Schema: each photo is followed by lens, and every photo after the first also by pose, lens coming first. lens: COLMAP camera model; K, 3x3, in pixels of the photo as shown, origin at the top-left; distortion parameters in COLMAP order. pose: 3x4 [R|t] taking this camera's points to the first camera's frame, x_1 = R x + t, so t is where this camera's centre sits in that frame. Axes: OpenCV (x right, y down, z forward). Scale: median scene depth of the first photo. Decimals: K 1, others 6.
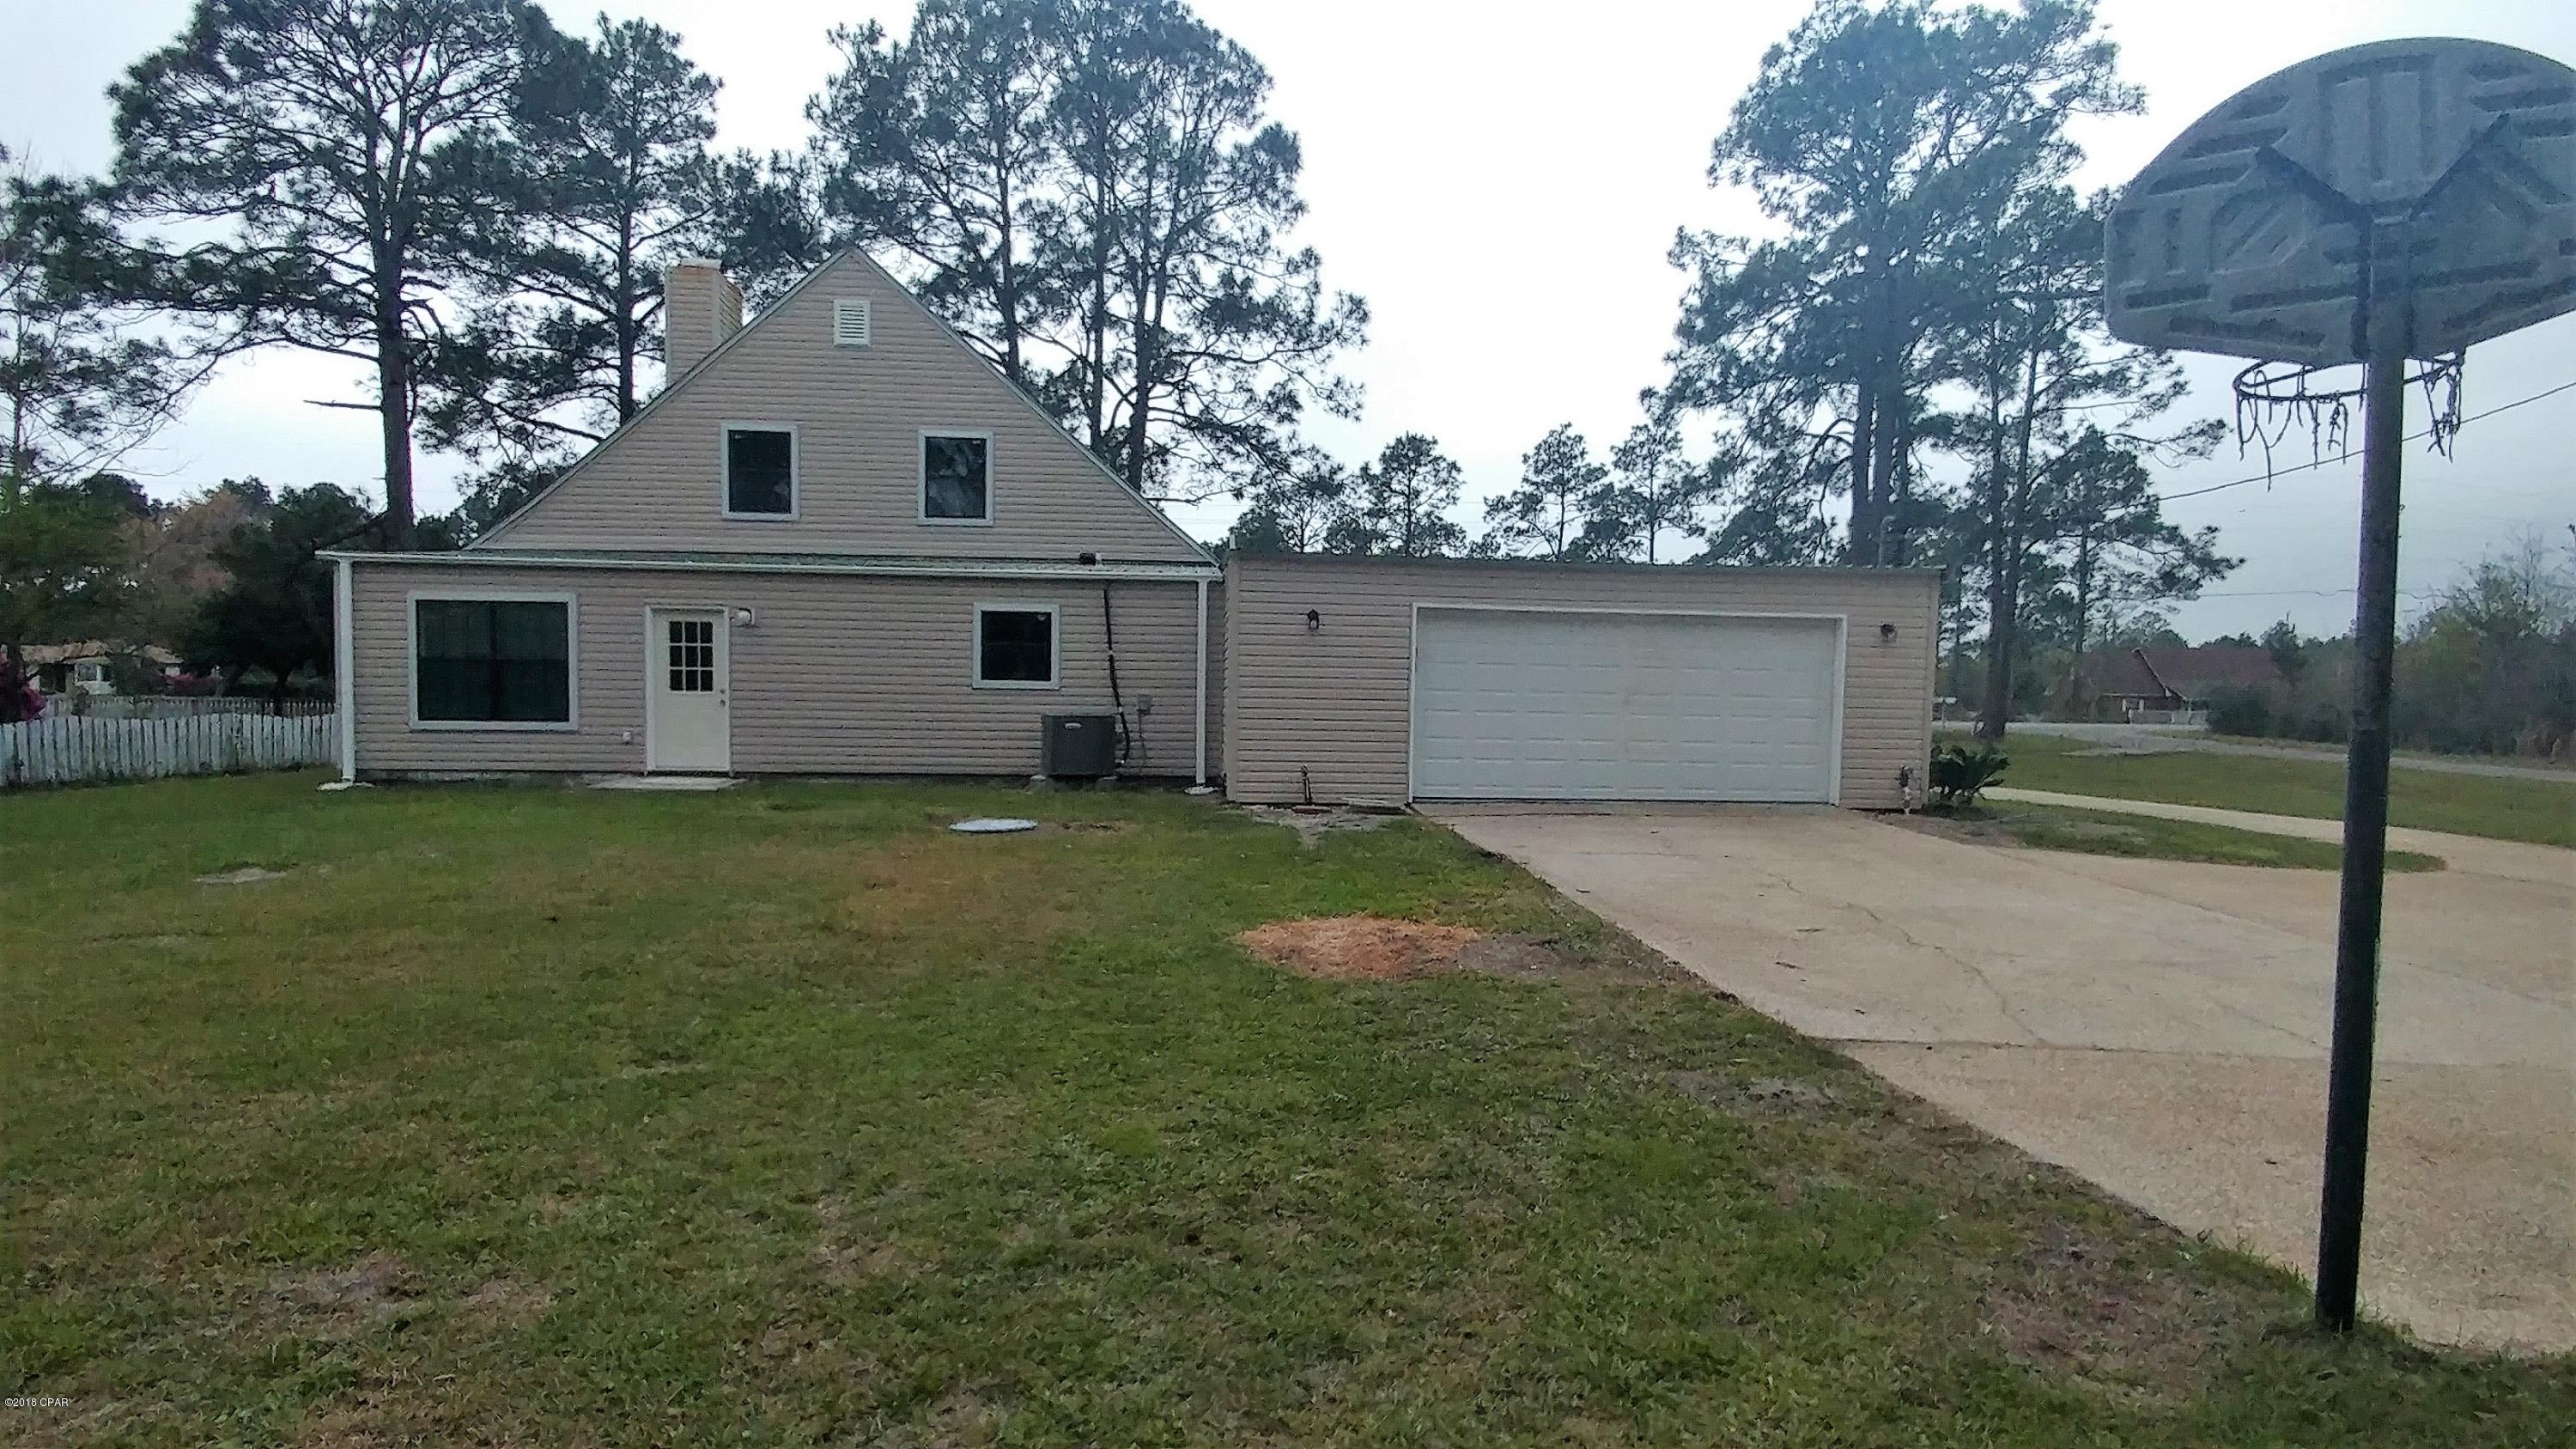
lens RADIAL K [[1391.4, 0, 1359.7], [0, 1391.4, 772.7], [0, 0, 1]] dist [0.017830, -0.049051]
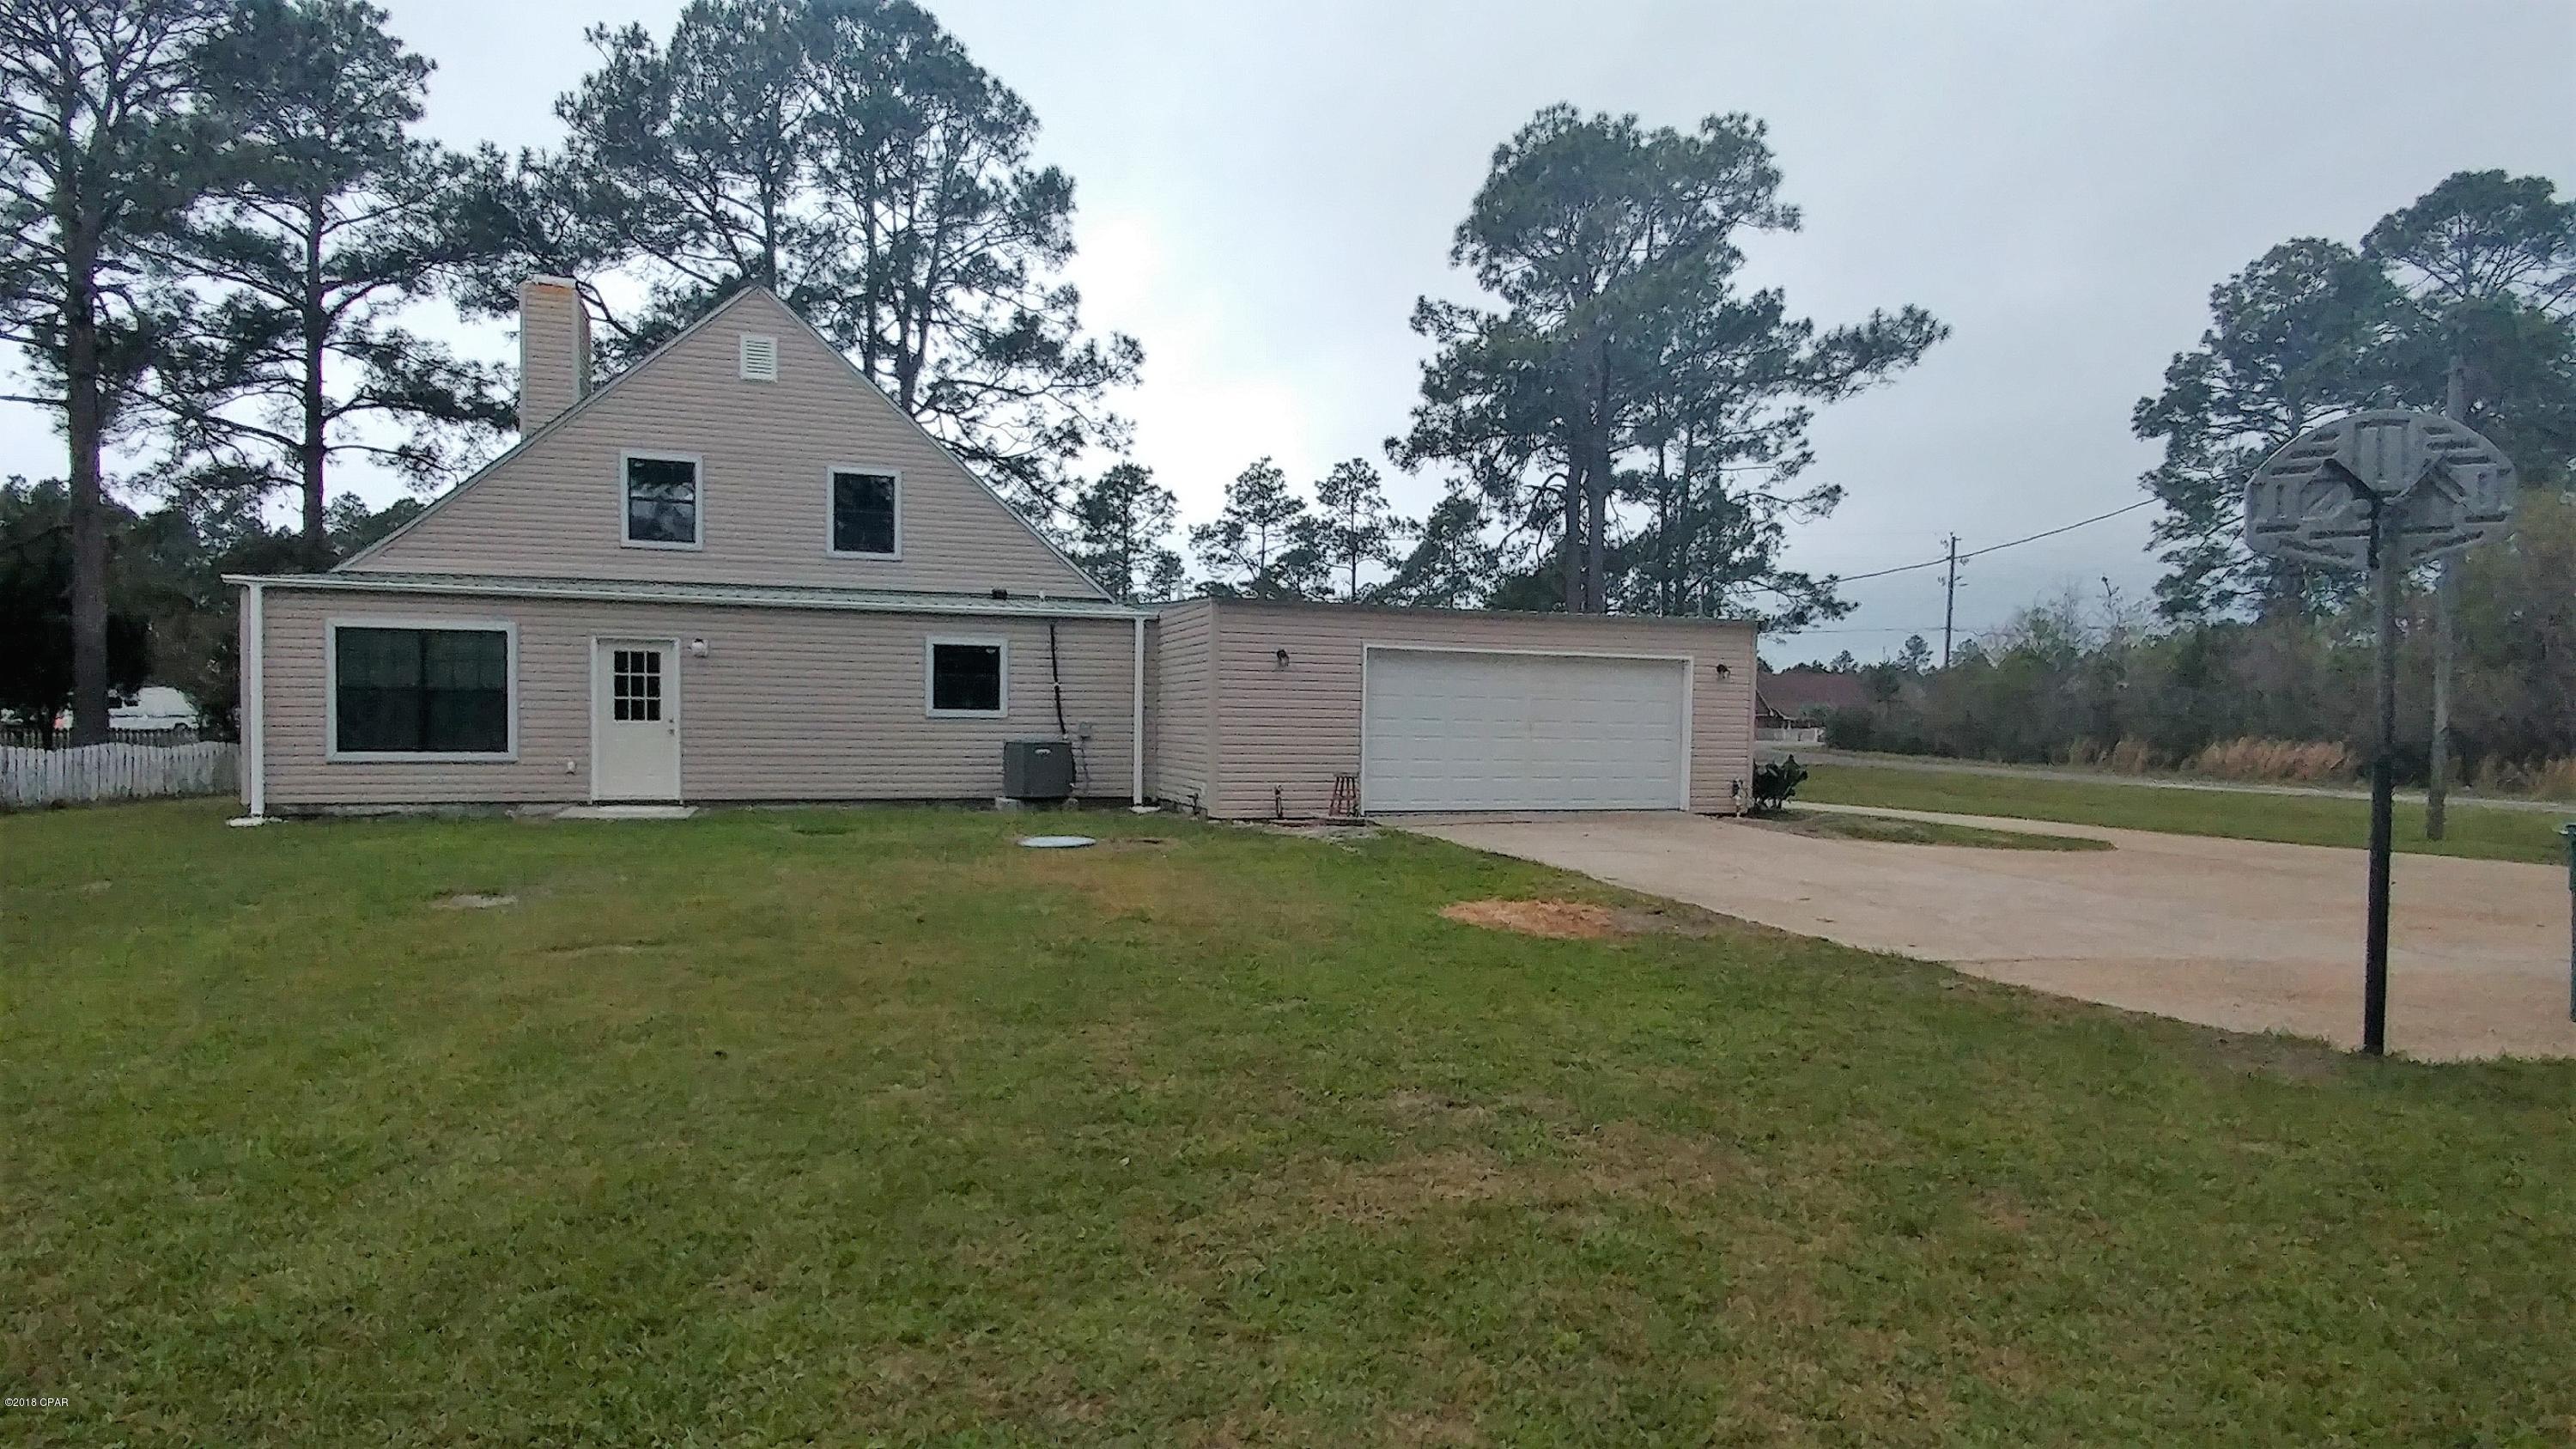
lens RADIAL K [[1391.4, 0, 1359.7], [0, 1391.4, 772.7], [0, 0, 1]] dist [0.017830, -0.049051]
pose [[0.964438, -0.012484, 0.264014, -0.121011], [0.015999, 0.999810, -0.011167, -0.000669], [-0.263825, 0.014994, 0.964454, -0.053176]]
